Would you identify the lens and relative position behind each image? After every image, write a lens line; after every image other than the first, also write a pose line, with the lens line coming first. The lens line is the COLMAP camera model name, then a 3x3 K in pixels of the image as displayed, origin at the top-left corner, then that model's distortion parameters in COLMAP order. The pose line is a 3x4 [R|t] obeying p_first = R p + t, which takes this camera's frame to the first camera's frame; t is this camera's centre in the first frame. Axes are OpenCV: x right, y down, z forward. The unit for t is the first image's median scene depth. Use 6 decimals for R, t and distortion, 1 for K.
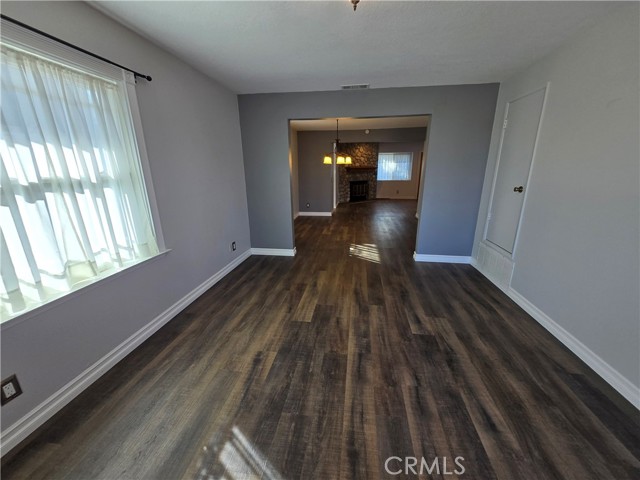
lens RADIAL K [[248.5, 0, 320.0], [0, 248.5, 240.0], [0, 0, 1]] dist [-0.003661, -0.000364]
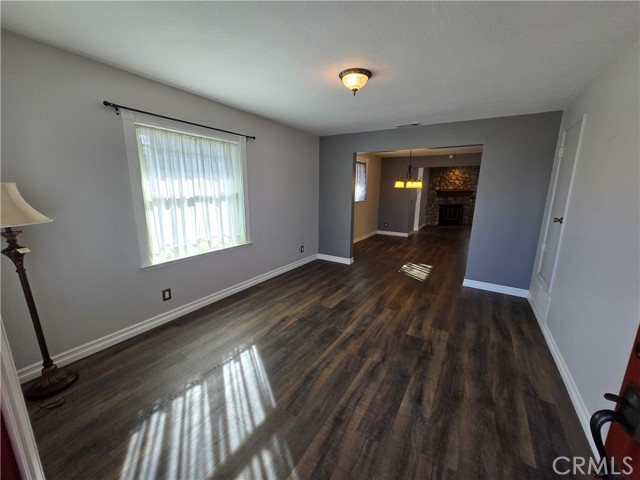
lens RADIAL K [[248.5, 0, 320.0], [0, 248.5, 240.0], [0, 0, 1]] dist [-0.003661, -0.000364]
pose [[0.911671, 0.101828, -0.398105, 0.422196], [-0.131943, 0.990050, -0.048915, 0.048927], [0.389163, 0.097122, 0.916035, -0.275475]]
